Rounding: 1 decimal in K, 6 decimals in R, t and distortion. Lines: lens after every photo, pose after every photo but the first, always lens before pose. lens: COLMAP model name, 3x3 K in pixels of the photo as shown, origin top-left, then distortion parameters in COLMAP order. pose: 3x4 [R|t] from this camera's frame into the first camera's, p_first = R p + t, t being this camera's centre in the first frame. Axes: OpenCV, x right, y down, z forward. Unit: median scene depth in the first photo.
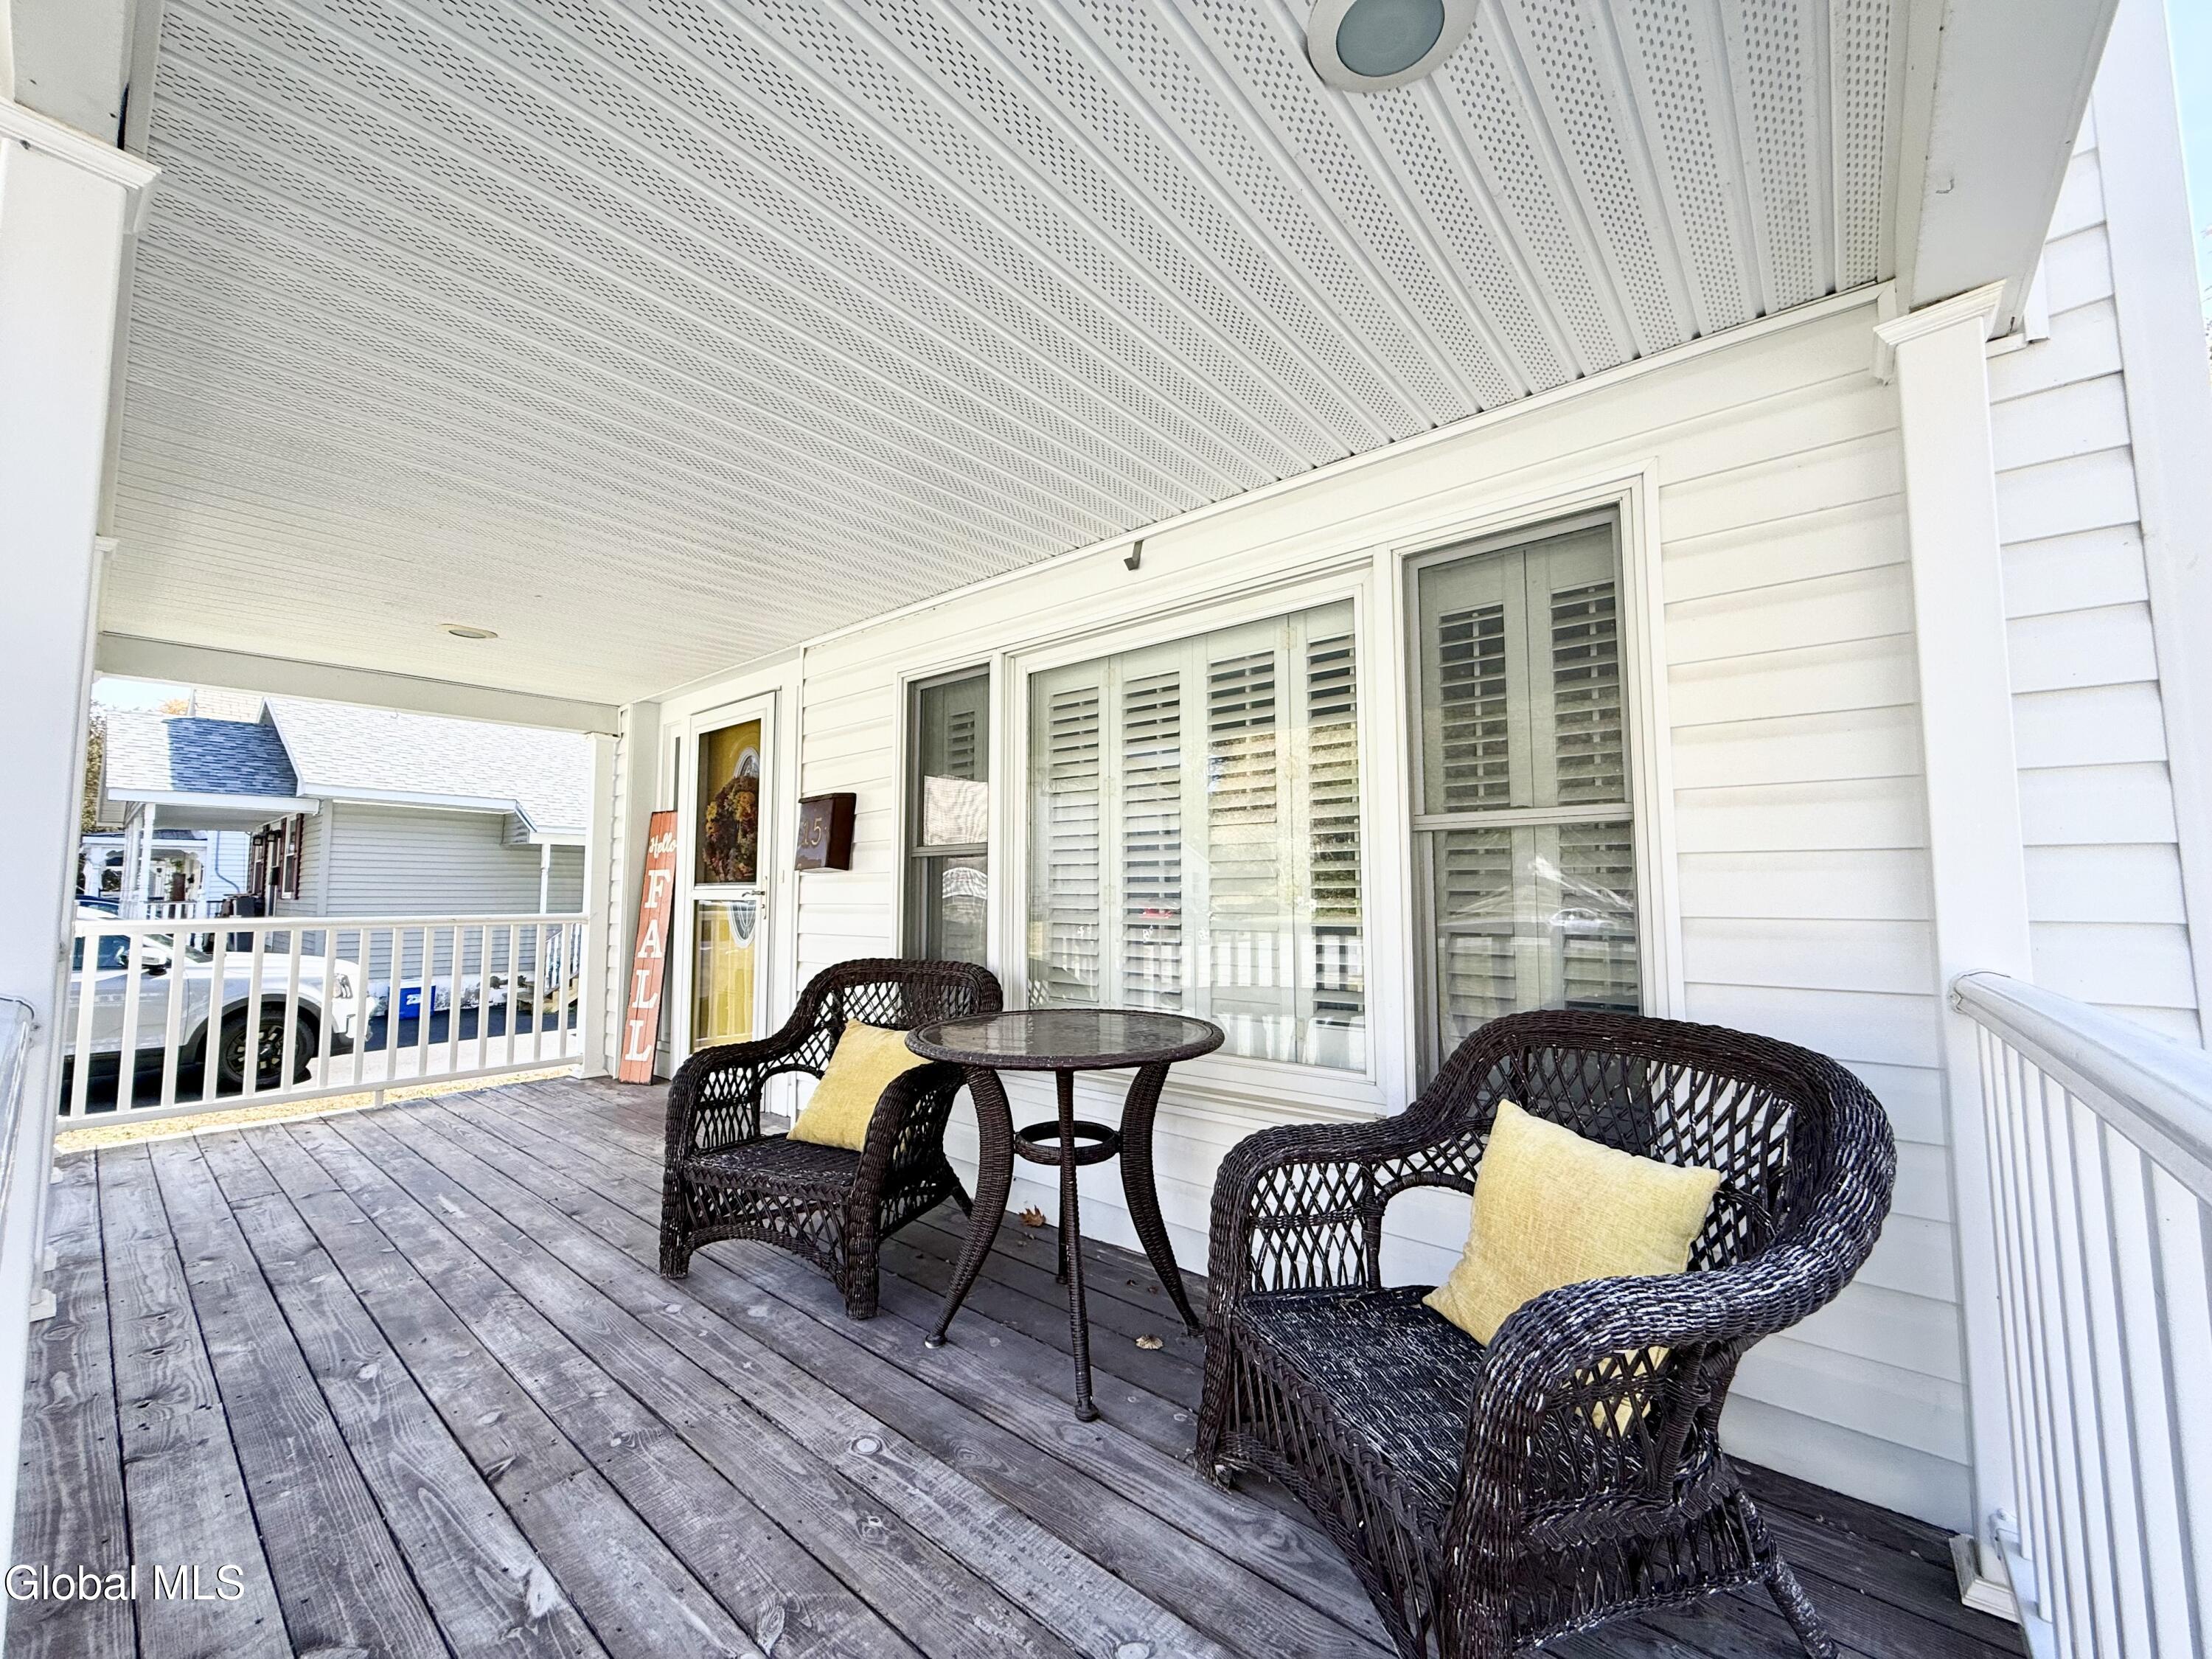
lens RADIAL K [[876.5, 0, 1094.6], [0, 876.5, 829.3], [0, 0, 1]] dist [-0.000072, 0.000364]
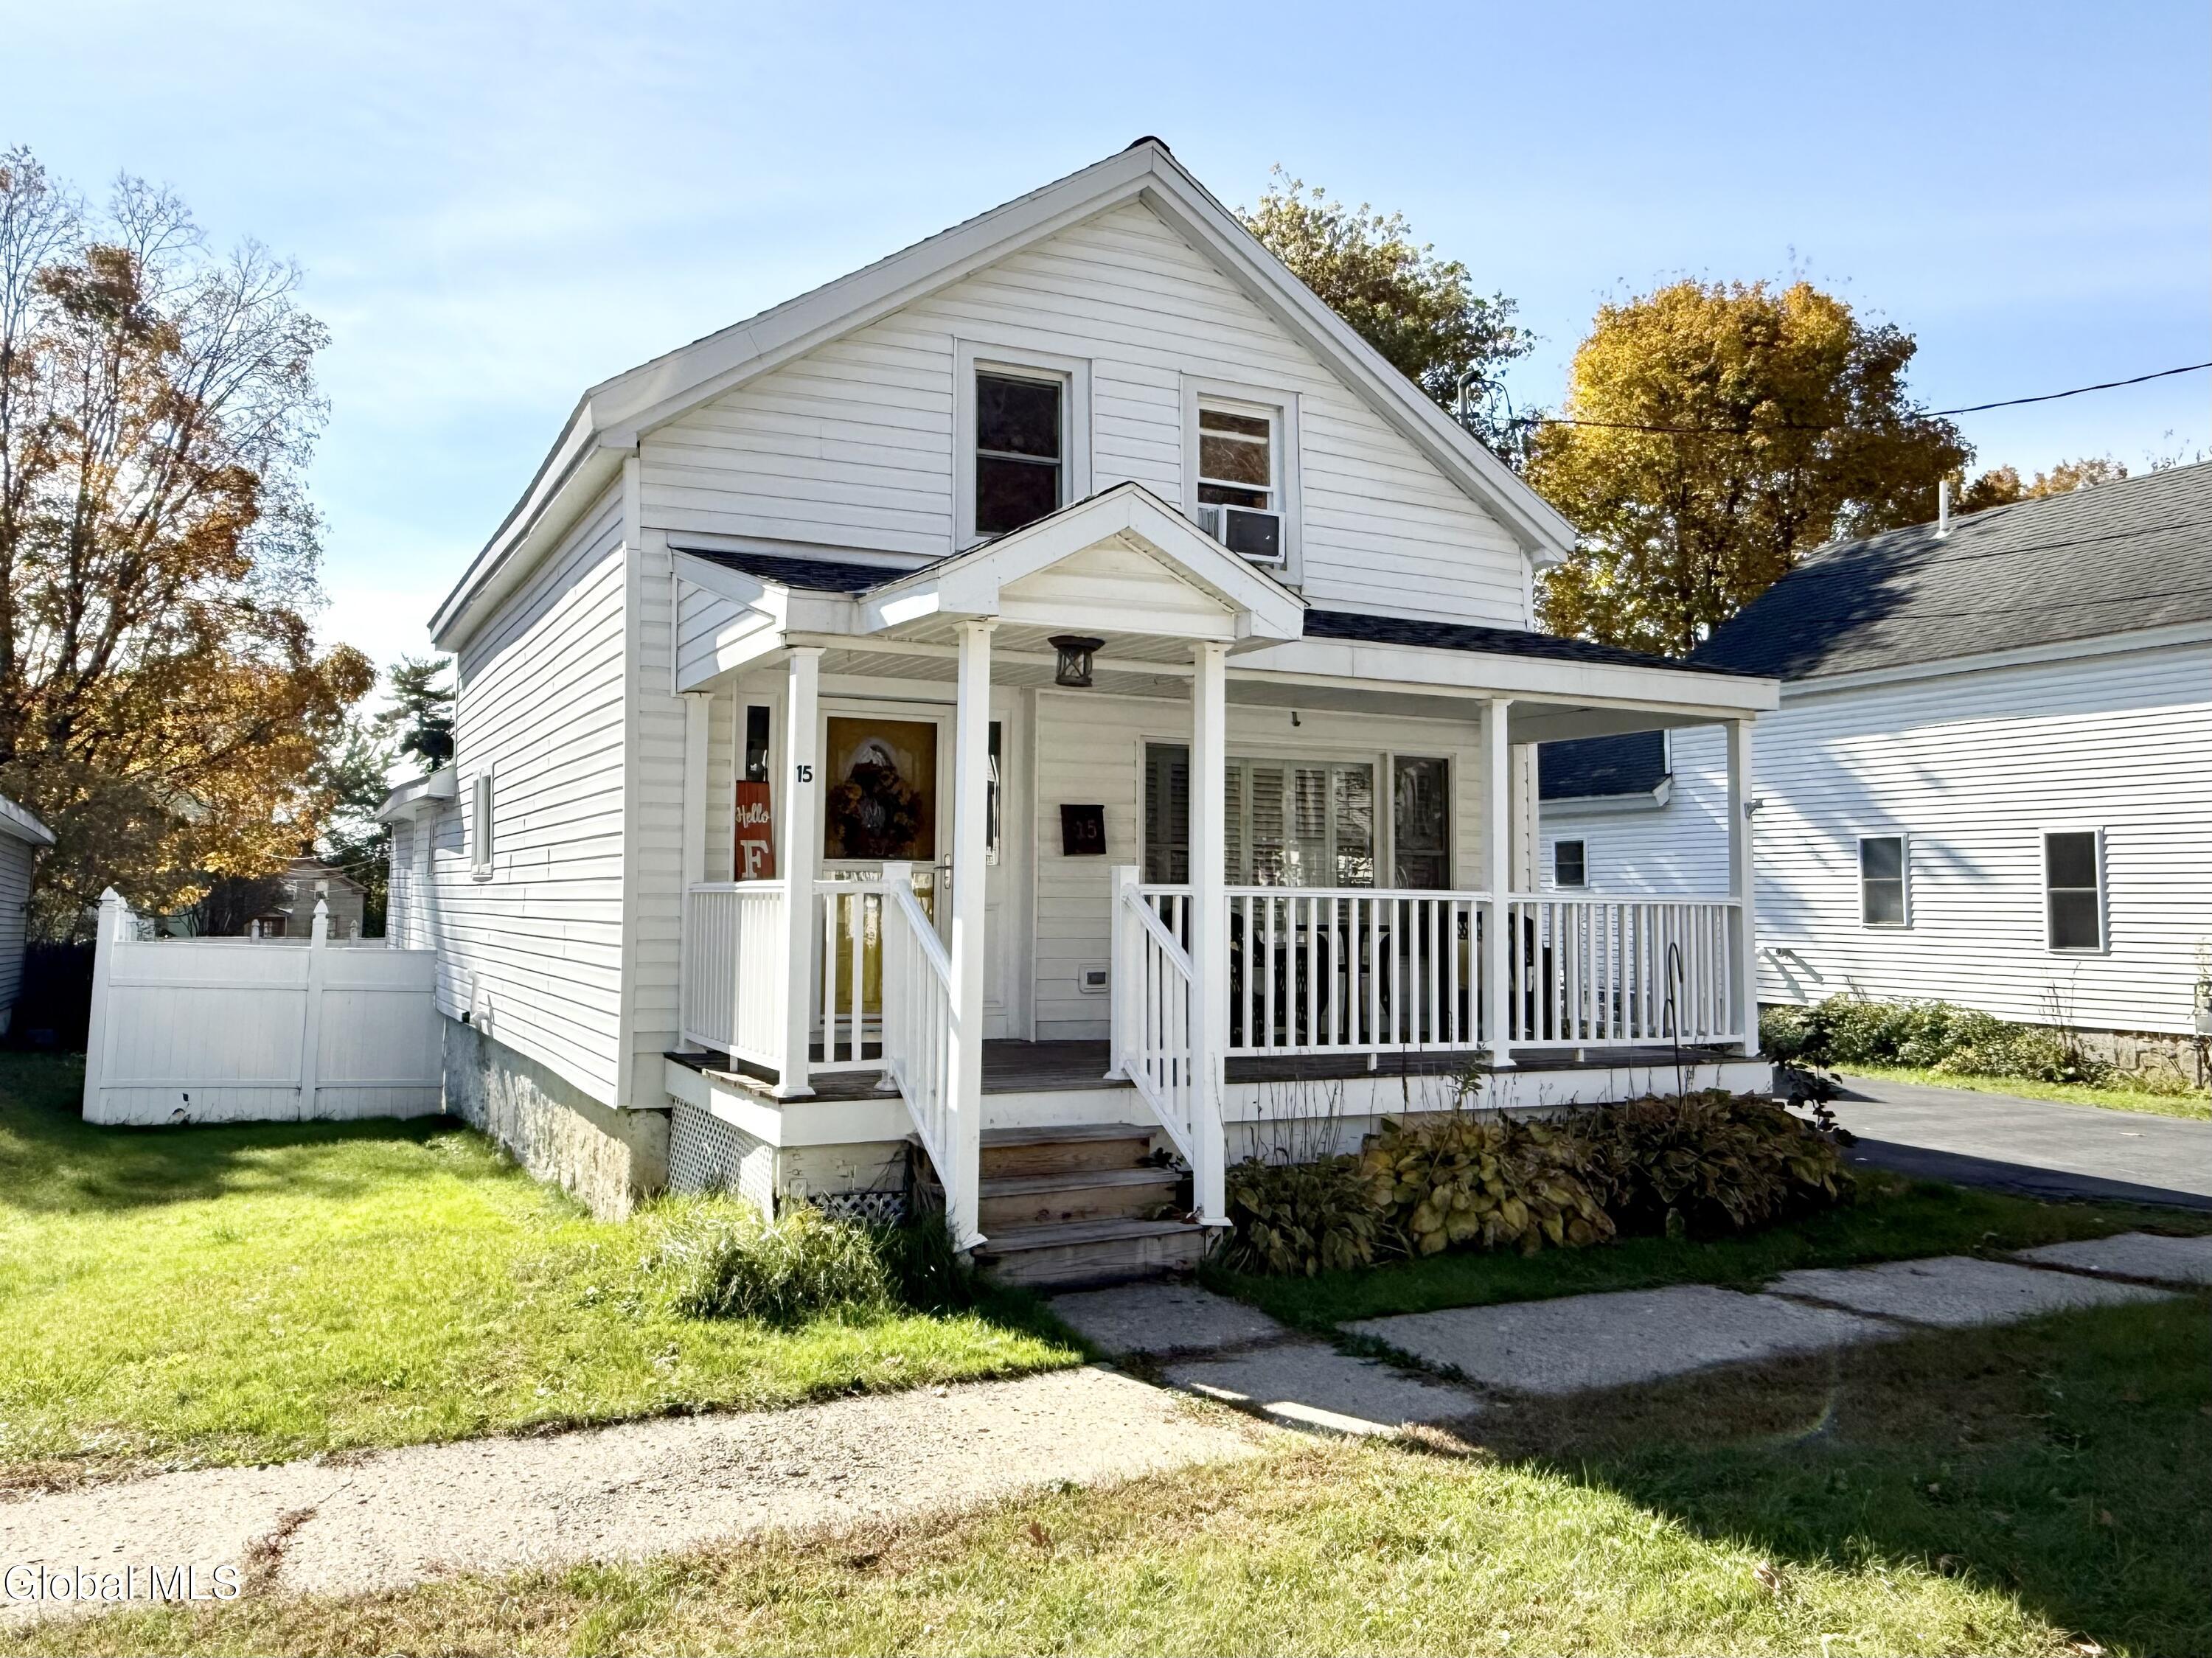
lens RADIAL K [[1742.5, 0, 1103.8], [0, 1742.5, 771.5], [0, 0, 1]] dist [-0.007479, -0.001126]
pose [[0.383642, 0.076117, 0.920339, -5.082416], [-0.077175, 0.995754, -0.050184, 0.086717], [-0.920251, -0.051774, 0.387888, -0.305407]]
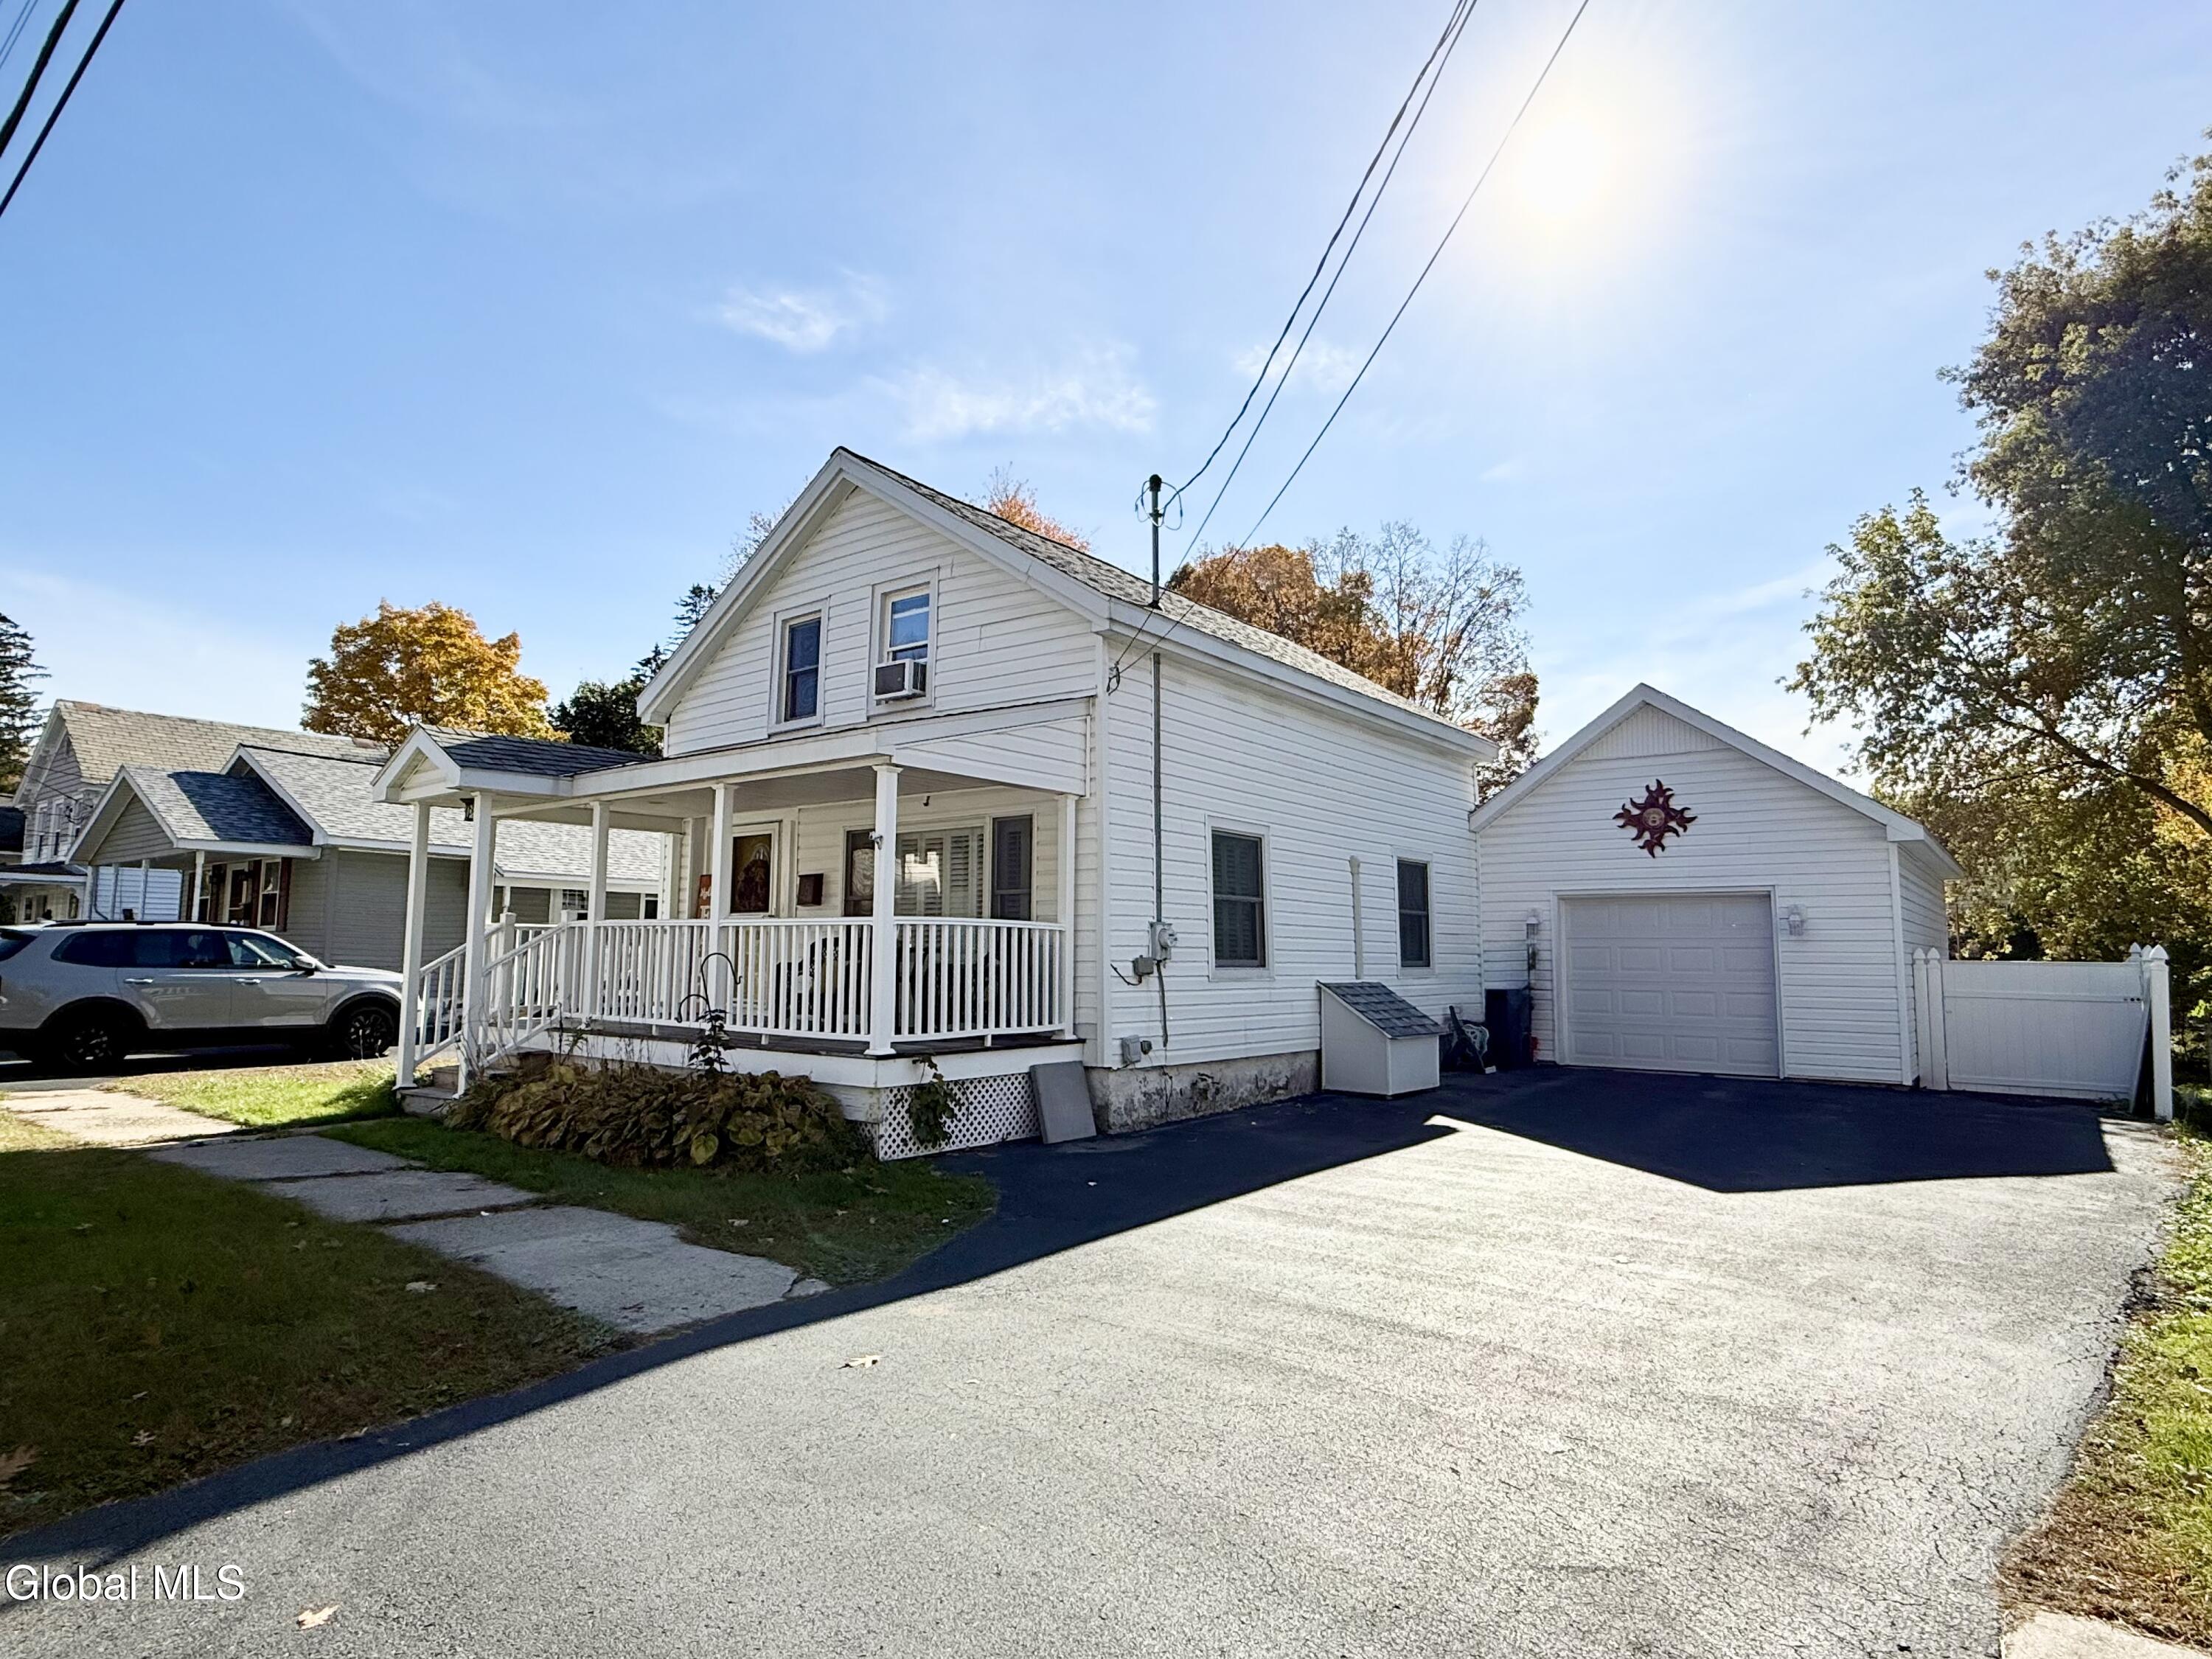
lens RADIAL K [[1230.0, 0, 1106.0], [0, 1230.0, 829.5], [0, 0, 1]] dist [-0.001468, -0.000332]
pose [[0.998986, 0.014381, 0.042666, 0.619897], [-0.013075, 0.999442, -0.030748, -0.114161], [-0.043084, 0.030159, 0.998616, -4.074017]]
